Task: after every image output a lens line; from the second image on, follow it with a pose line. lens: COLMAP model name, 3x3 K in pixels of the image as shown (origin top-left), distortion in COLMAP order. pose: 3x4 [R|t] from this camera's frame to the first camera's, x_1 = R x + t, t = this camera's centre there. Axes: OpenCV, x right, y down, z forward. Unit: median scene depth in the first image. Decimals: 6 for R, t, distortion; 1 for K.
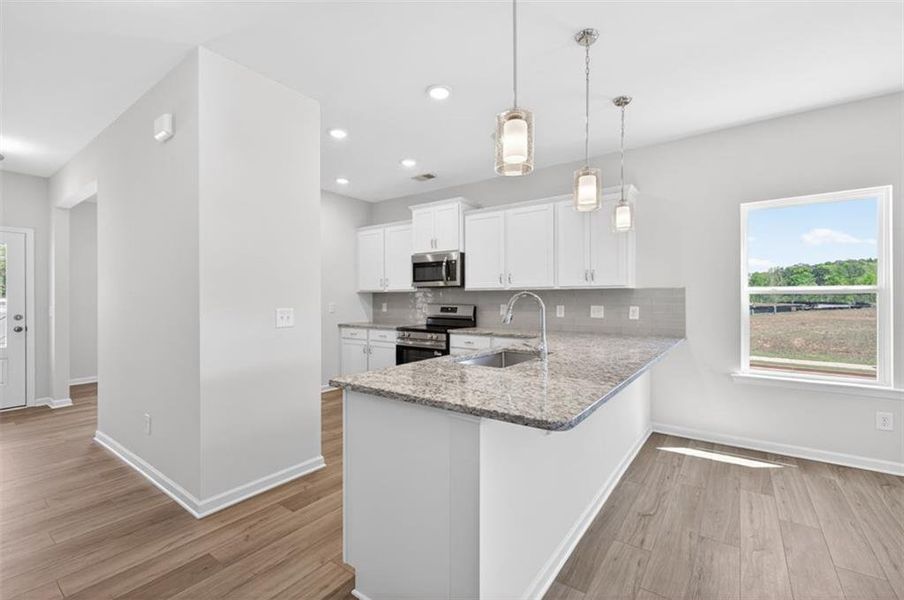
lens RADIAL K [[392.6, 0, 456.2], [0, 392.6, 299.9], [0, 0, 1]] dist [0.011672, -0.002540]
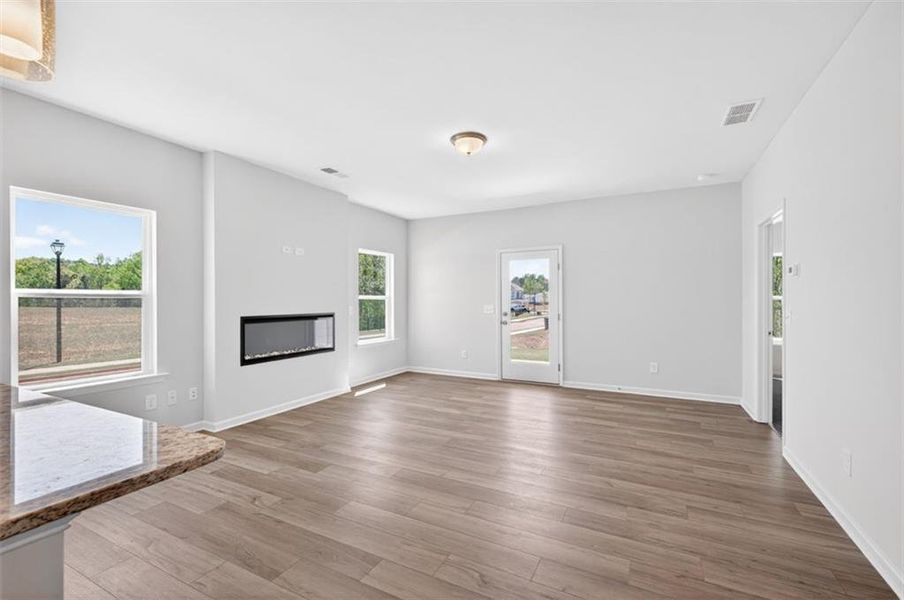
lens RADIAL K [[392.6, 0, 456.6], [0, 392.6, 300.4], [0, 0, 1]] dist [0.011672, -0.002540]
pose [[-0.148846, 0.001811, 0.988859, -0.170332], [0.004069, 0.999991, -0.001219, -0.001667], [-0.988852, 0.003843, -0.148852, 0.156735]]
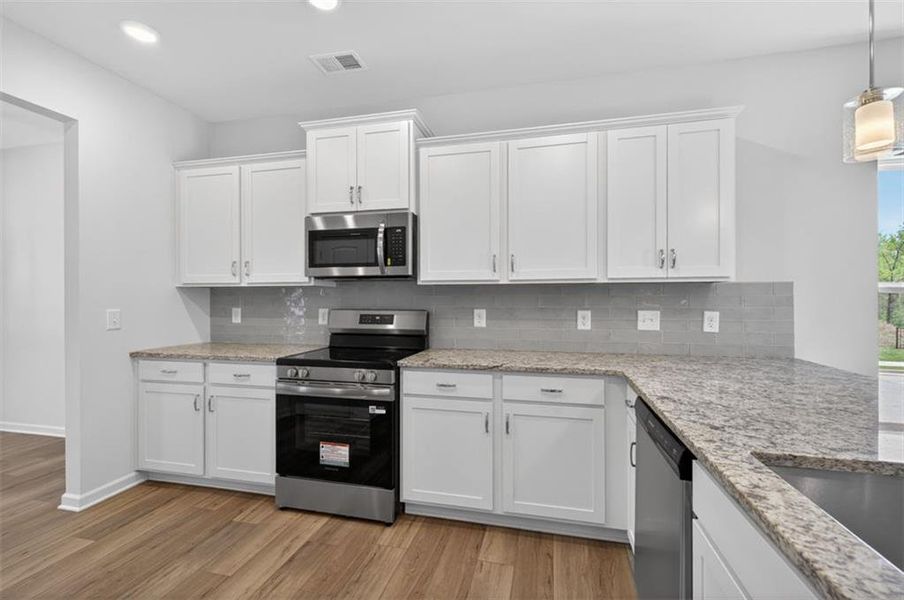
lens RADIAL K [[392.6, 0, 451.0], [0, 392.6, 293.4], [0, 0, 1]] dist [0.011672, -0.002540]
pose [[0.925952, -0.000283, 0.377642, -0.140629], [0.003310, 0.999967, -0.007366, -0.007482], [-0.377628, 0.008071, 0.925922, 0.474540]]
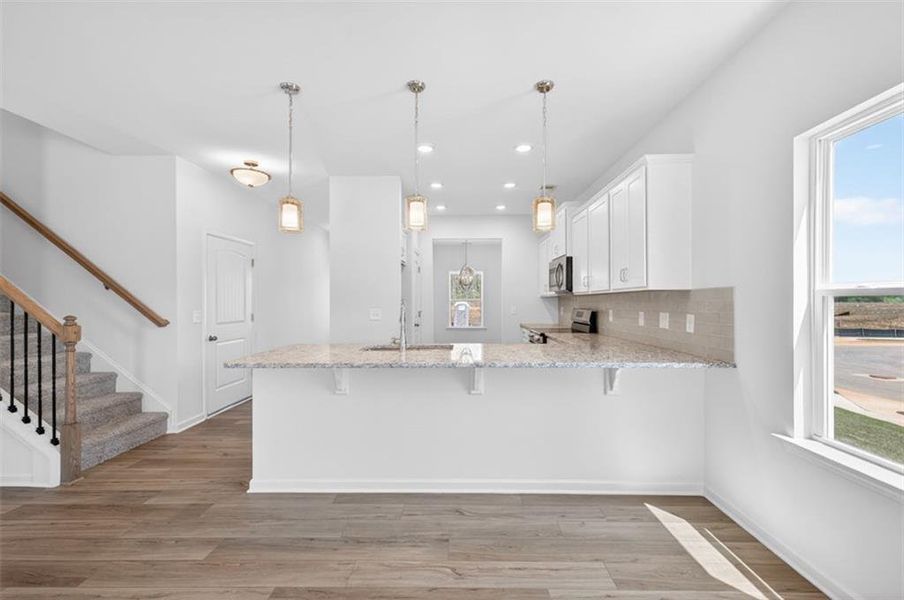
lens RADIAL K [[392.6, 0, 460.6], [0, 392.6, 302.0], [0, 0, 1]] dist [0.011672, -0.002540]
pose [[0.574130, 0.002048, -0.818761, 0.661602], [-0.006243, 0.999979, -0.001877, -0.001911], [0.818740, 0.006189, 0.574131, 0.202732]]
